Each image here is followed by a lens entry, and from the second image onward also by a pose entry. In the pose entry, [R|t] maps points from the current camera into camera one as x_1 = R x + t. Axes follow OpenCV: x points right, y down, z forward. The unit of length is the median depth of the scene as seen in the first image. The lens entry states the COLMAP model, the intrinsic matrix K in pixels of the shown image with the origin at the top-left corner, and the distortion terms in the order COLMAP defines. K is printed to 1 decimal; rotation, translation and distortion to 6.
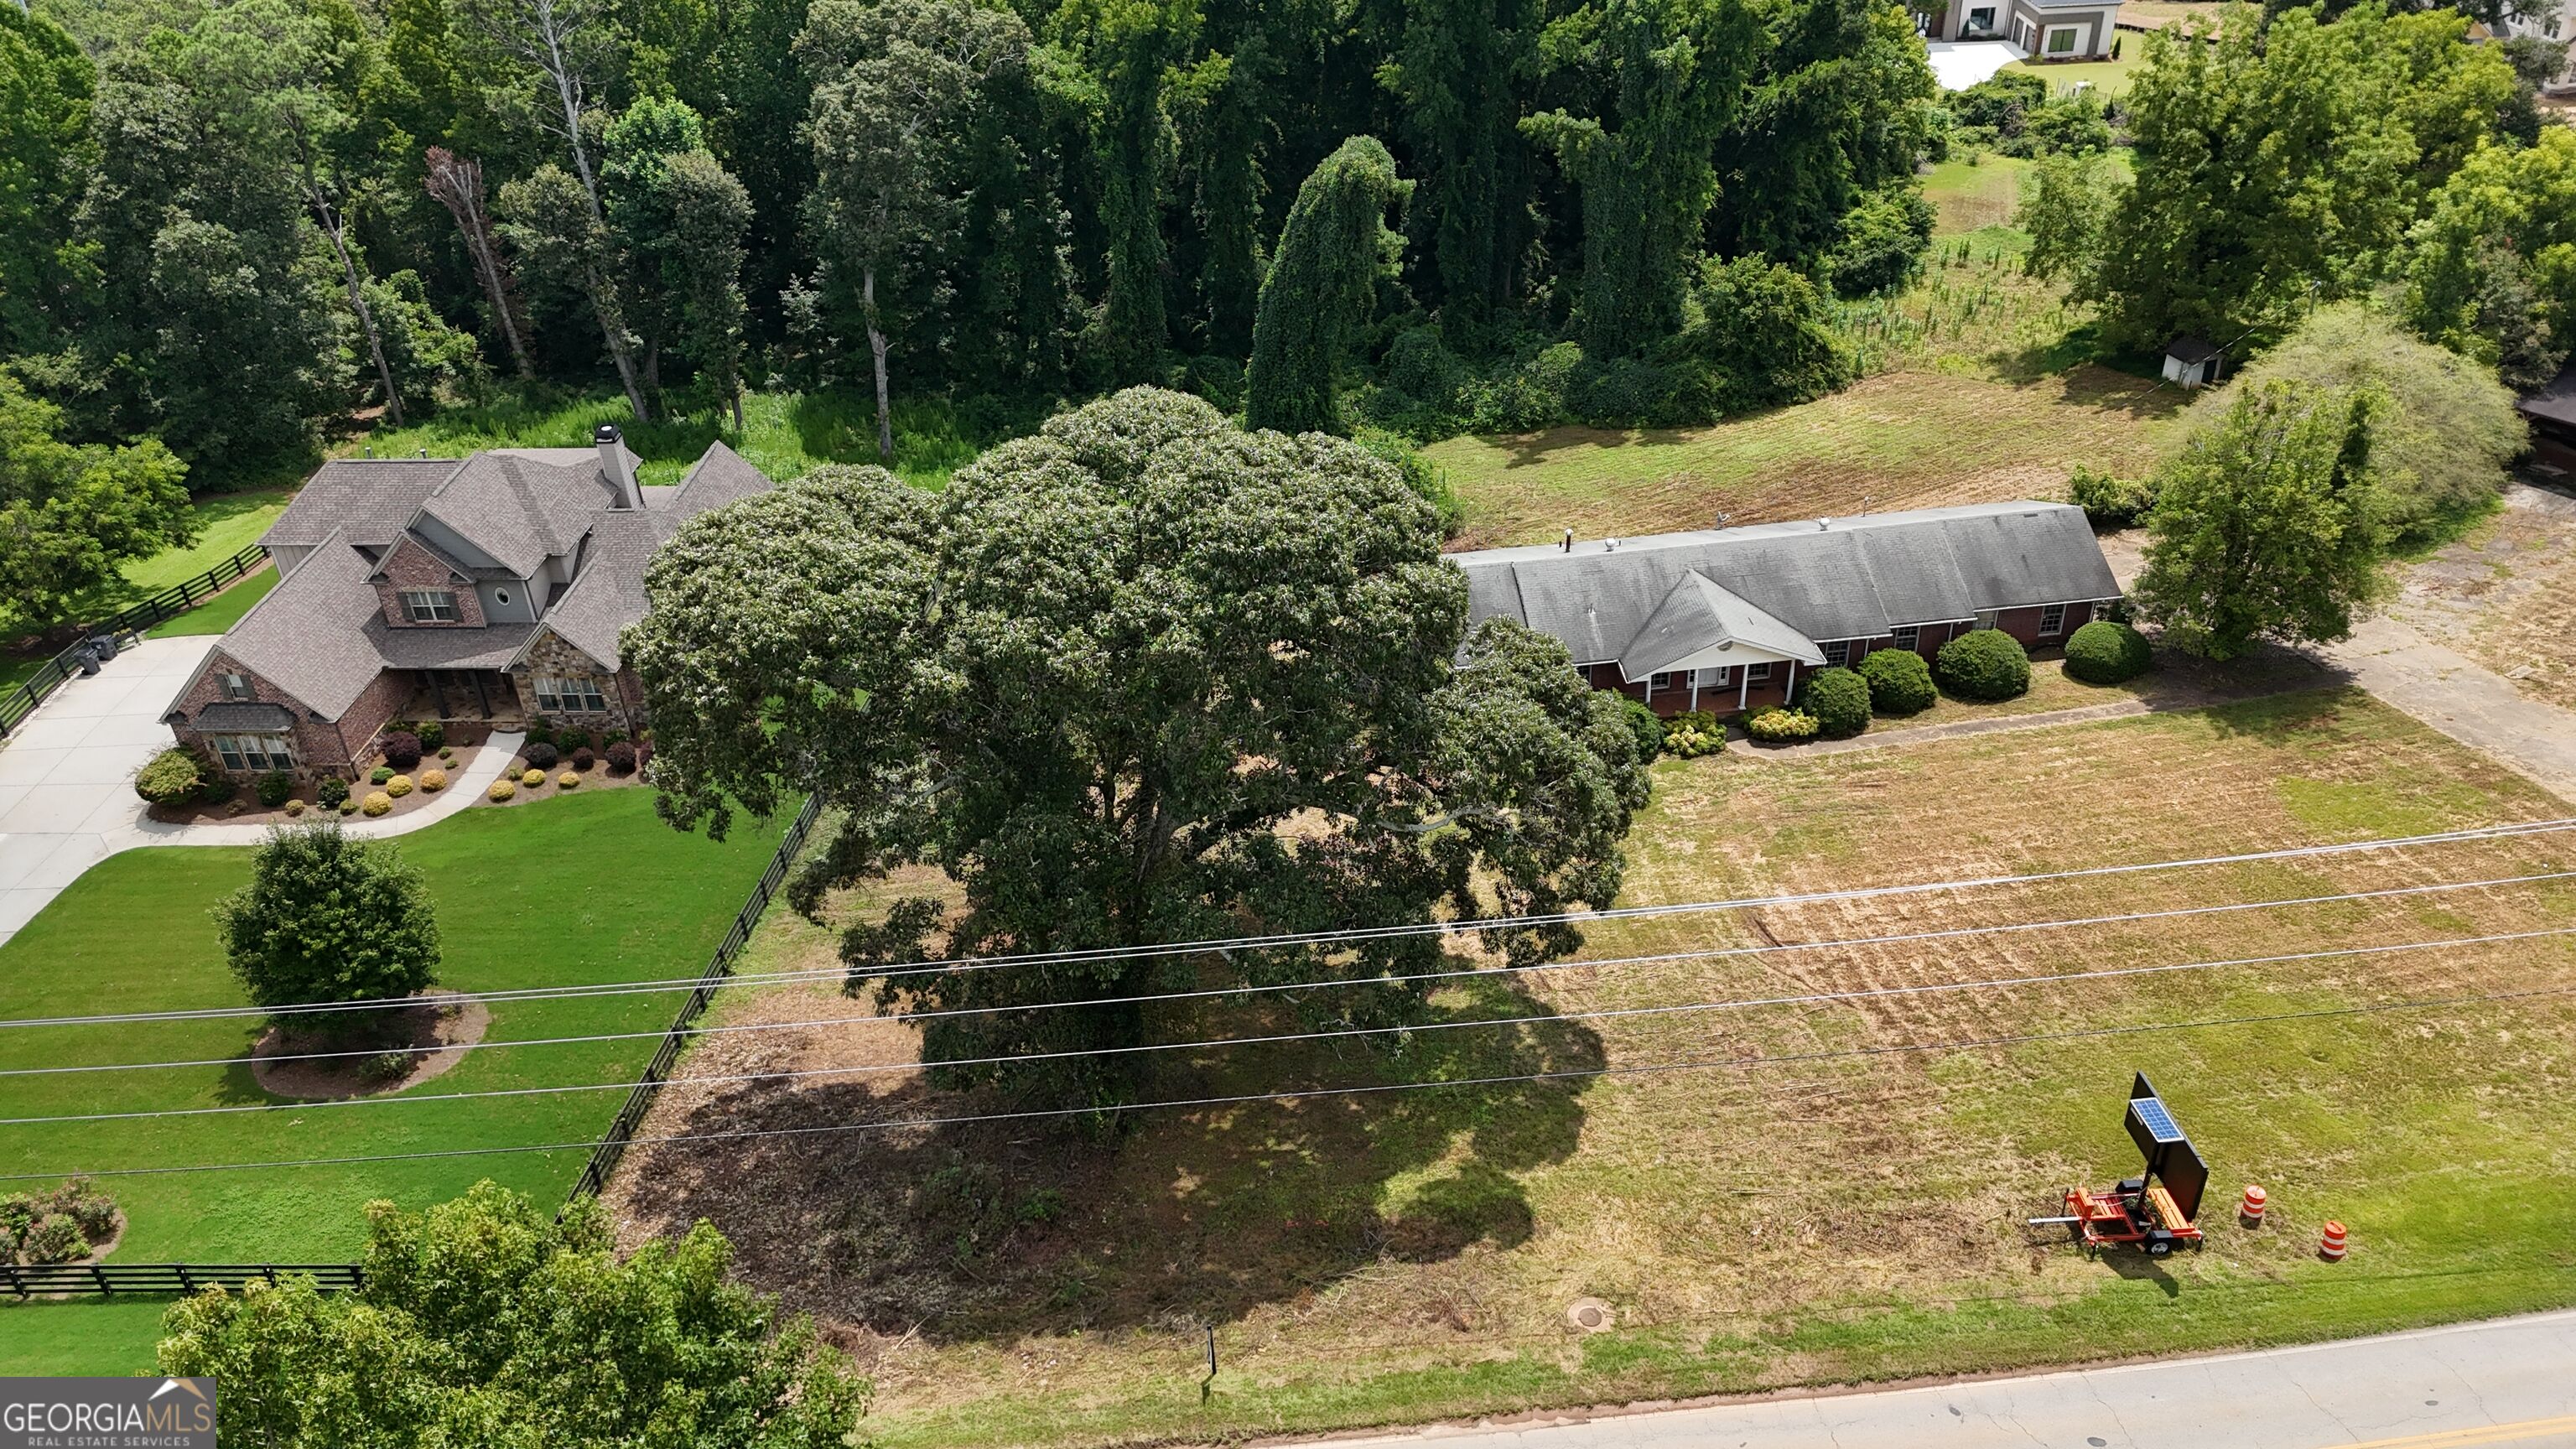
lens RADIAL K [[1896.1, 0, 1289.1], [0, 1896.1, 713.2], [0, 0, 1]] dist [0.091457, -0.095389]
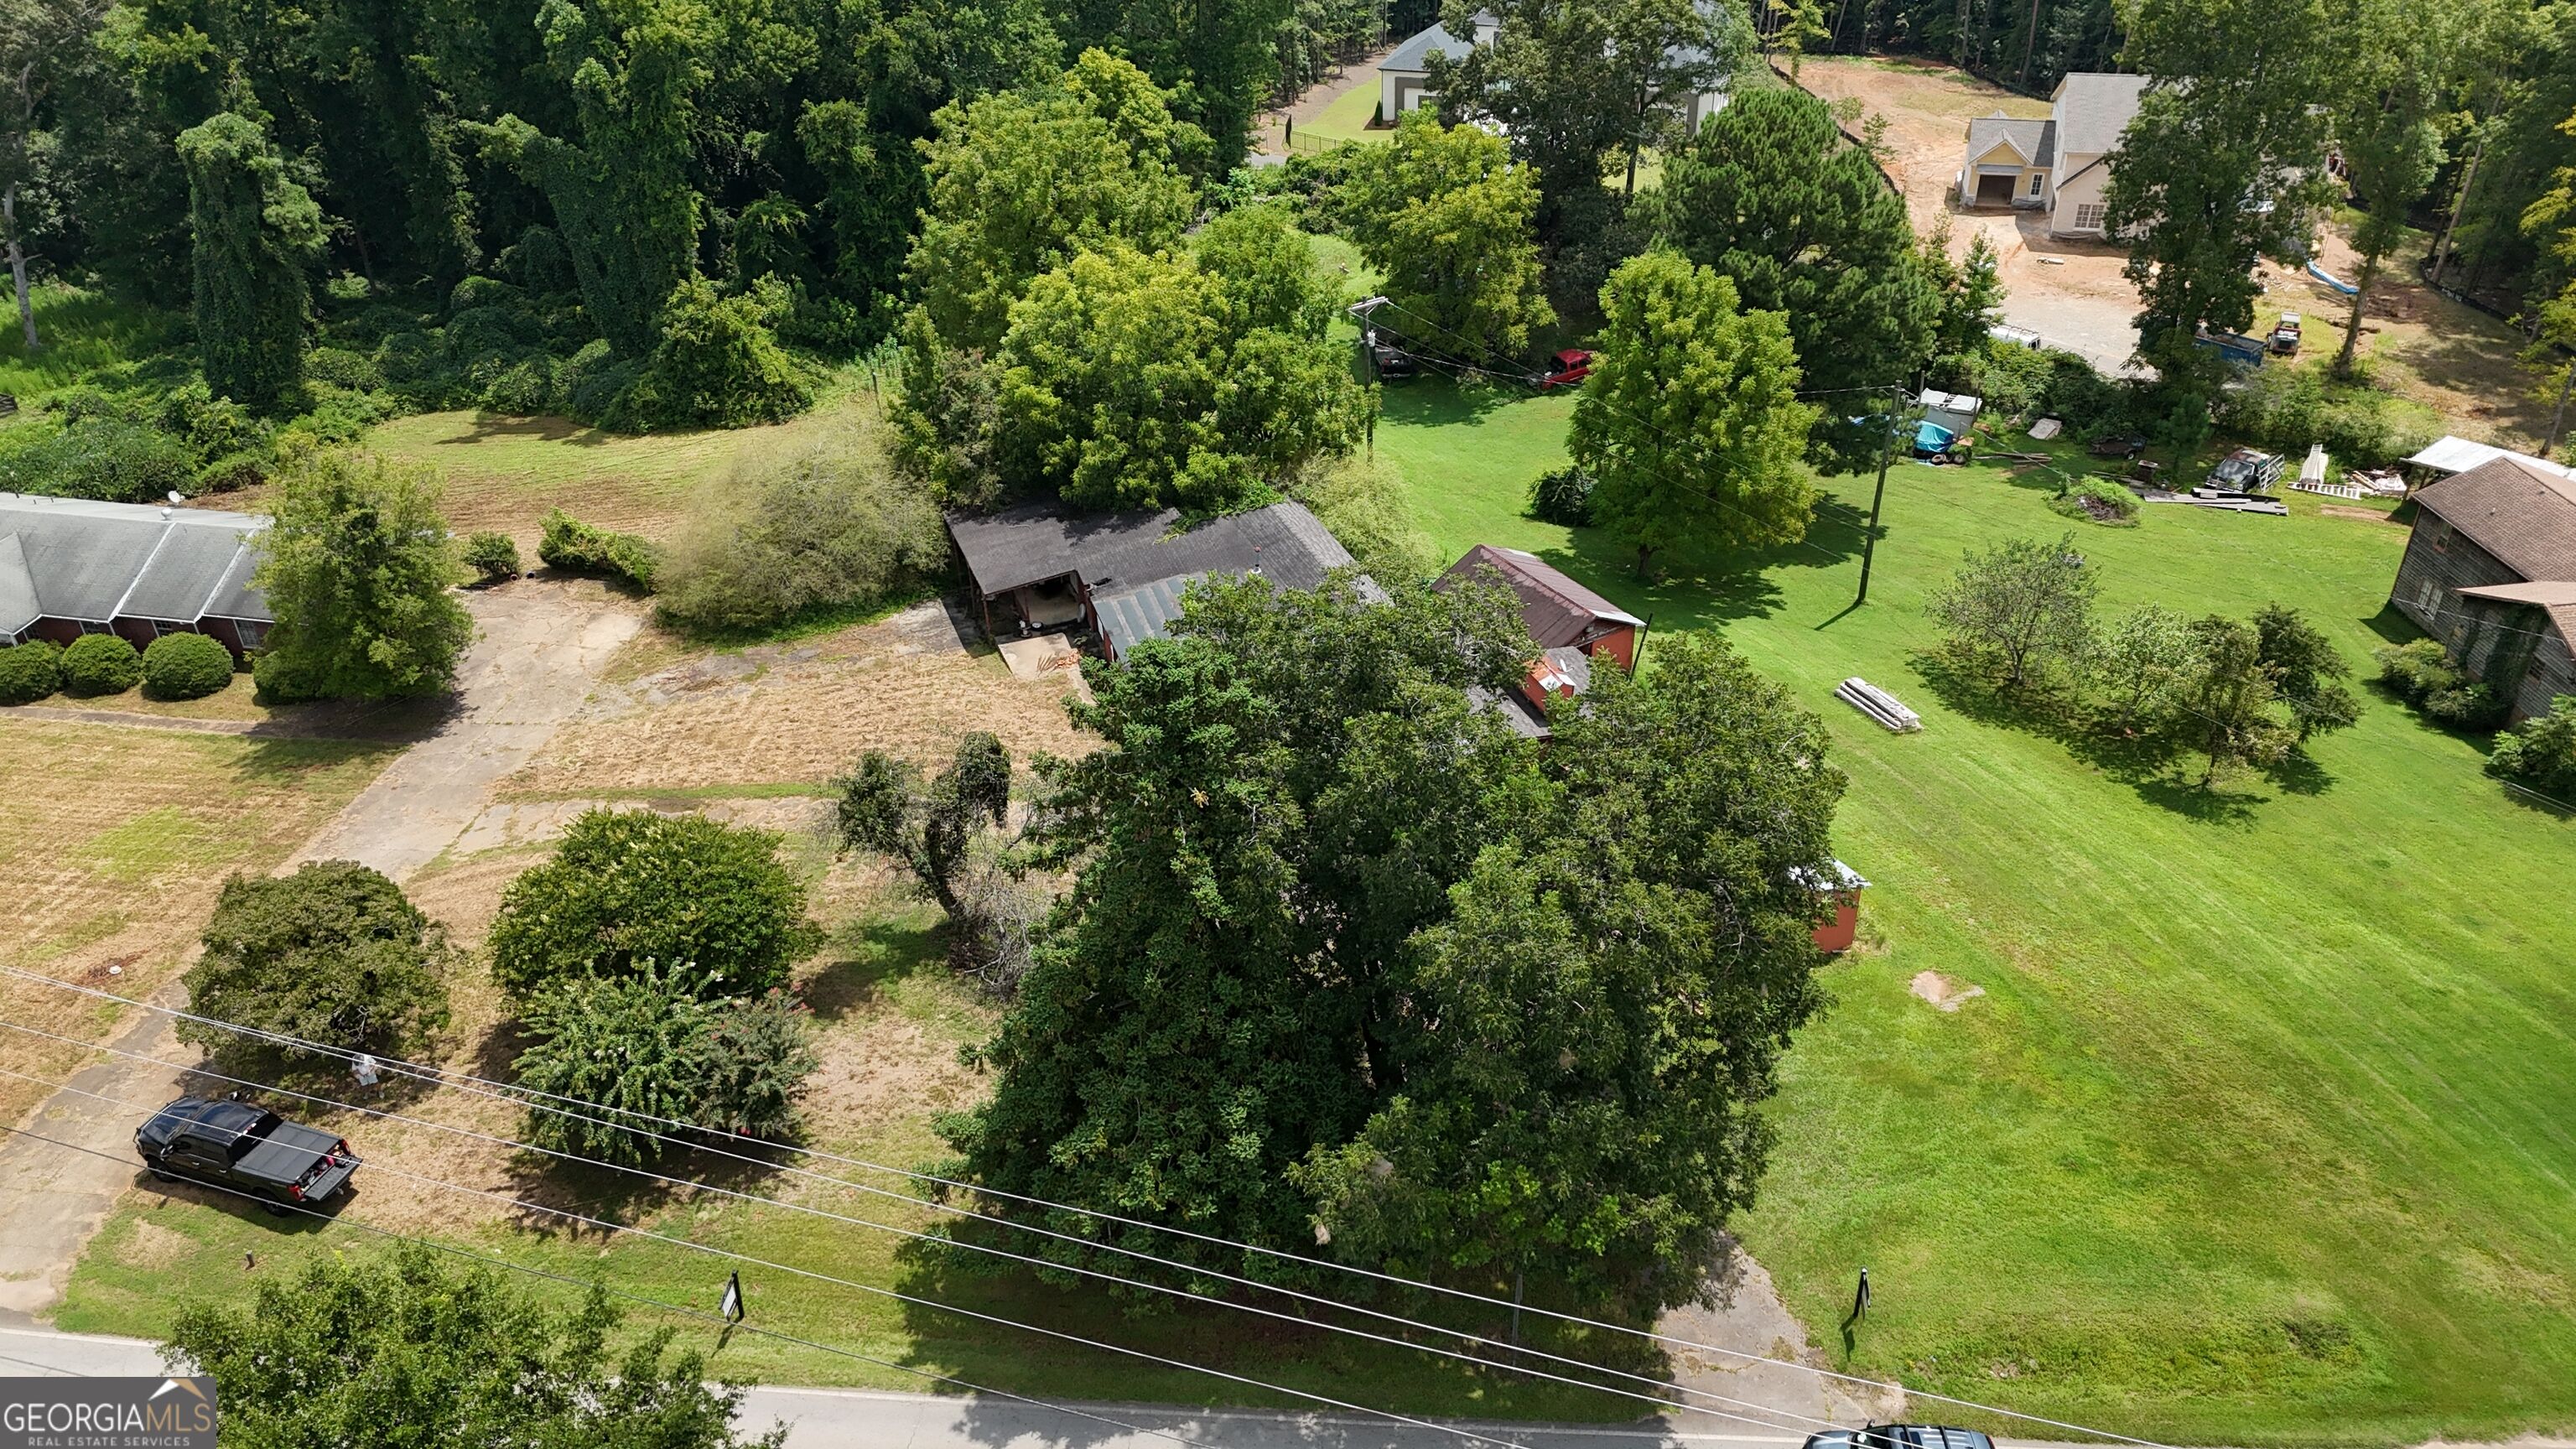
lens RADIAL K [[1889.6, 0, 1288.0], [0, 1889.6, 724.5], [0, 0, 1]] dist [0.085247, -0.083238]
pose [[0.948908, 0.186637, -0.254441, 1.188137], [-0.182216, 0.982401, 0.041056, -0.144599], [0.257626, 0.007405, 0.966216, 0.125330]]
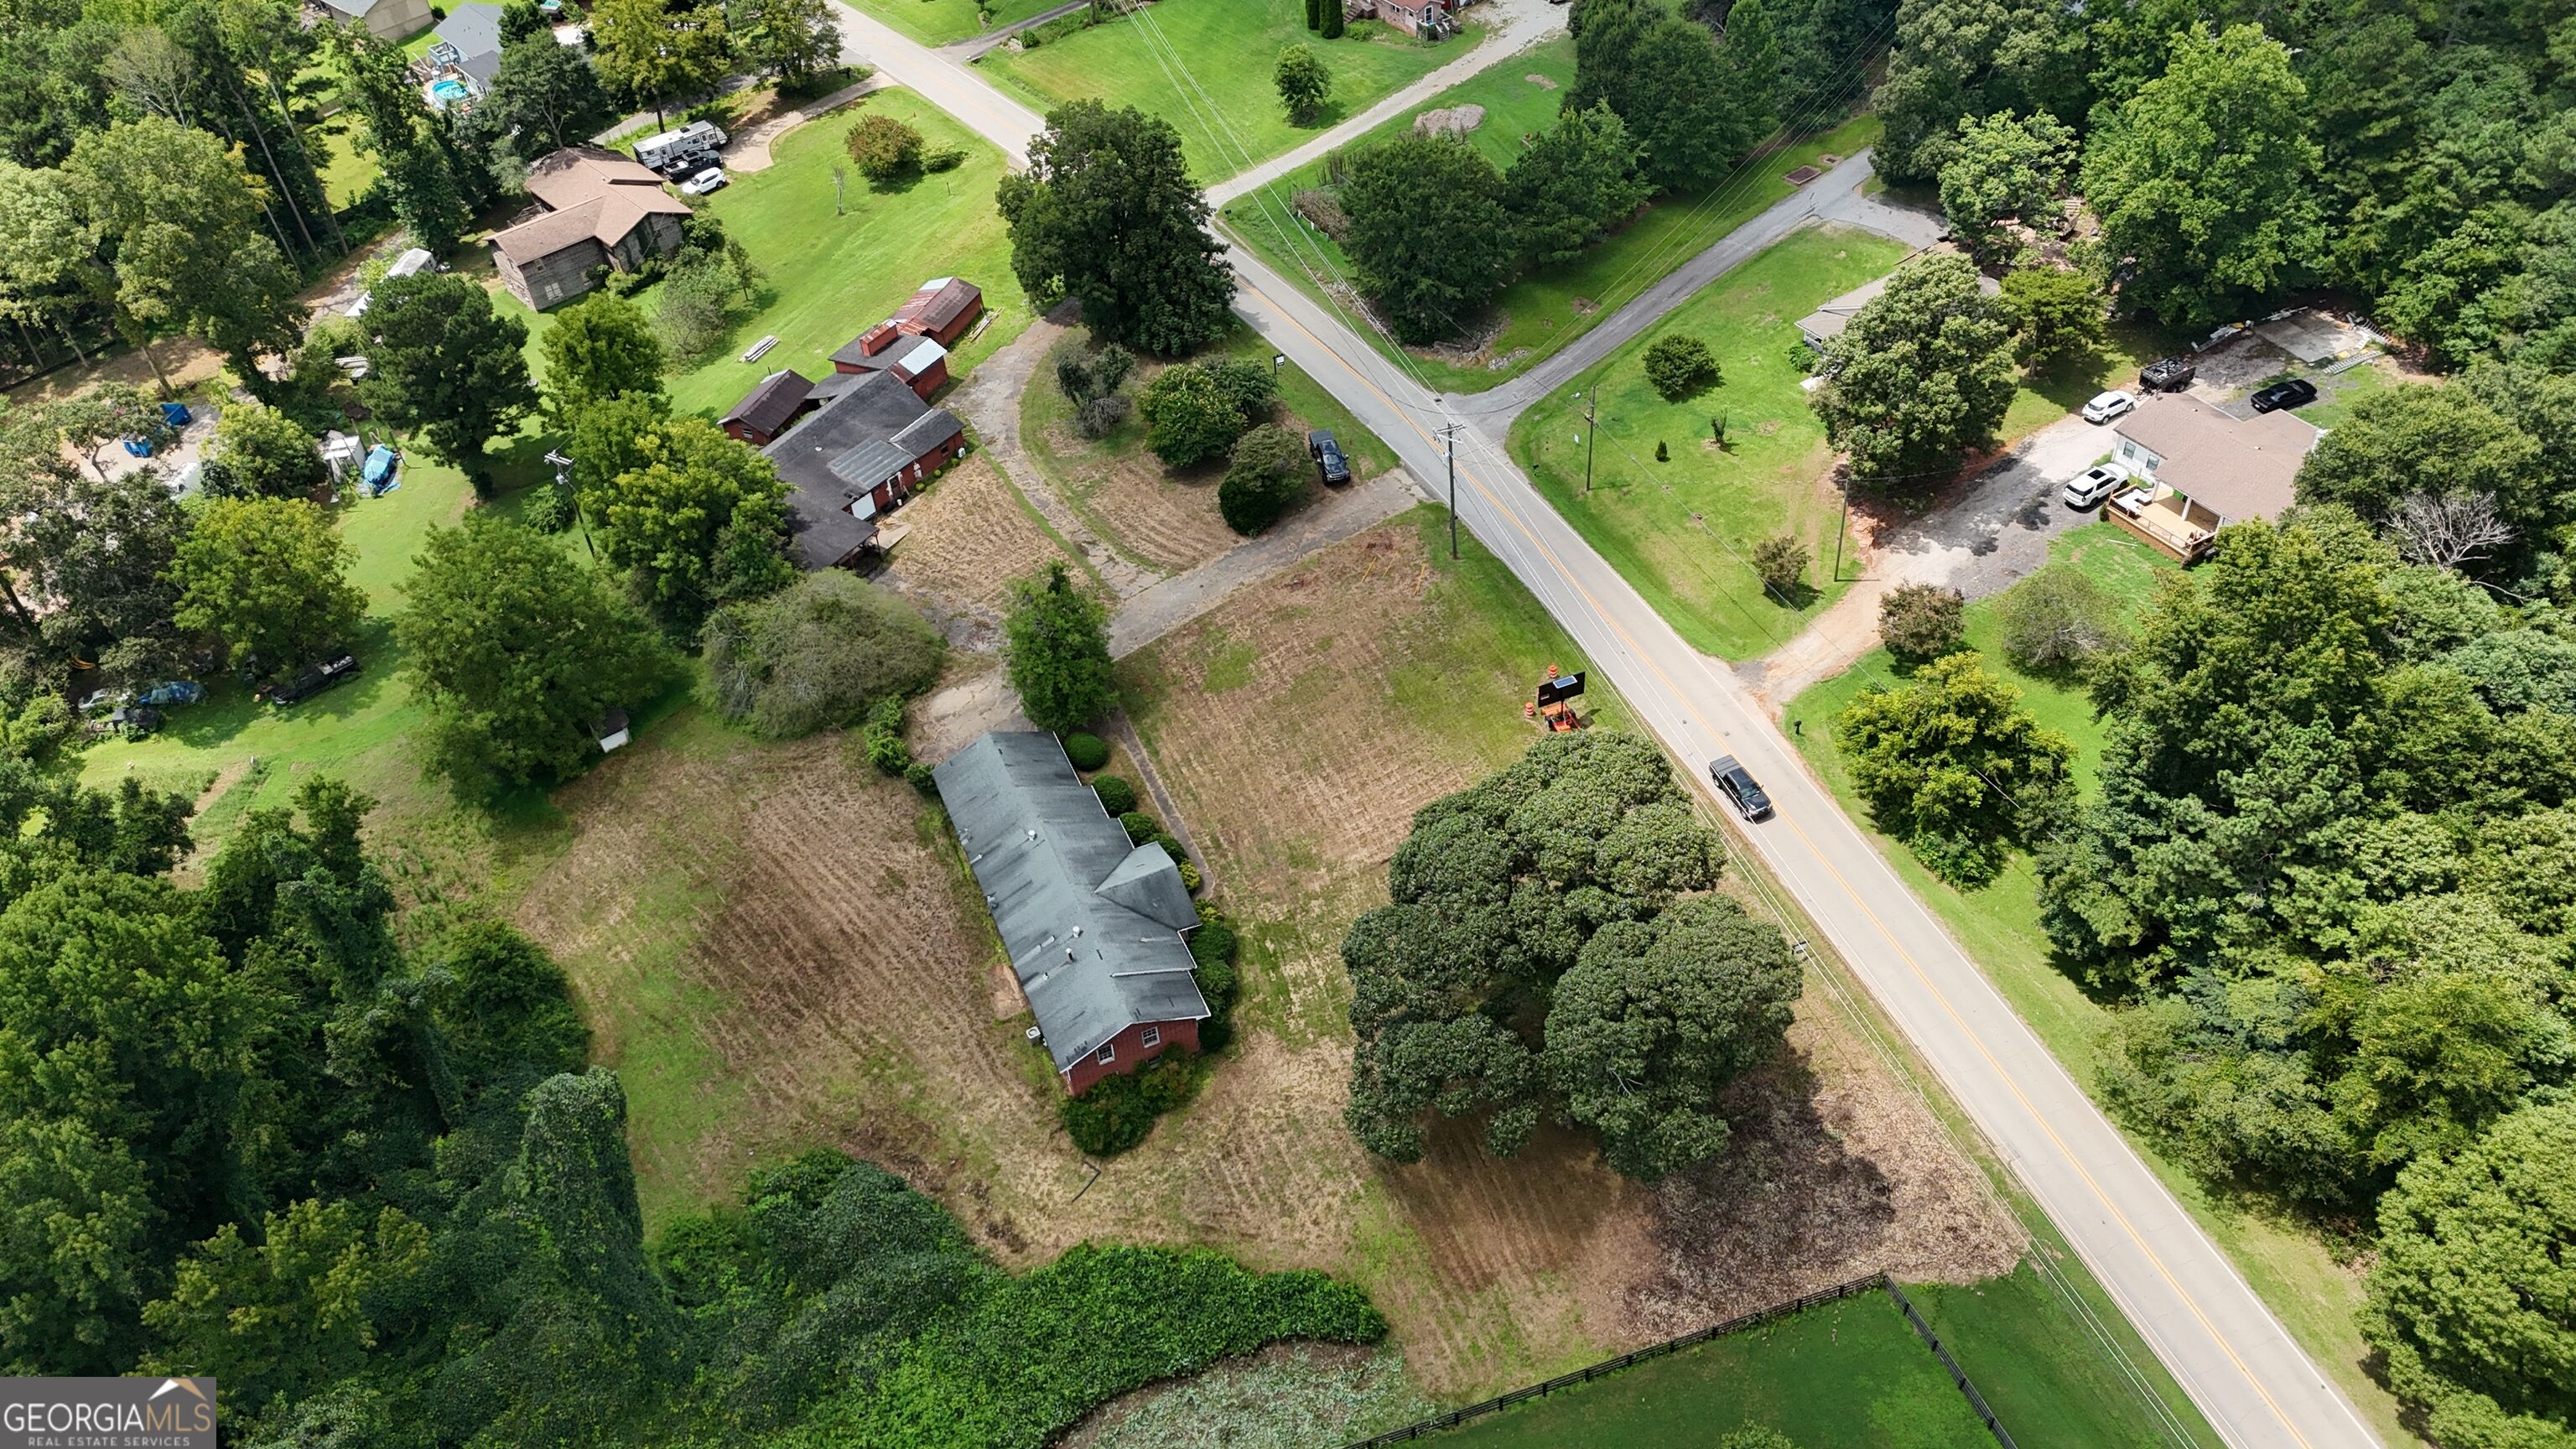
lens RADIAL K [[1889.6, 0, 1288.0], [0, 1889.6, 724.5], [0, 0, 1]] dist [0.085247, -0.083238]
pose [[-0.287132, -0.602812, 0.744428, -0.863128], [0.580296, 0.508846, 0.635871, -1.000285], [-0.762110, 0.614567, 0.203703, 0.490320]]
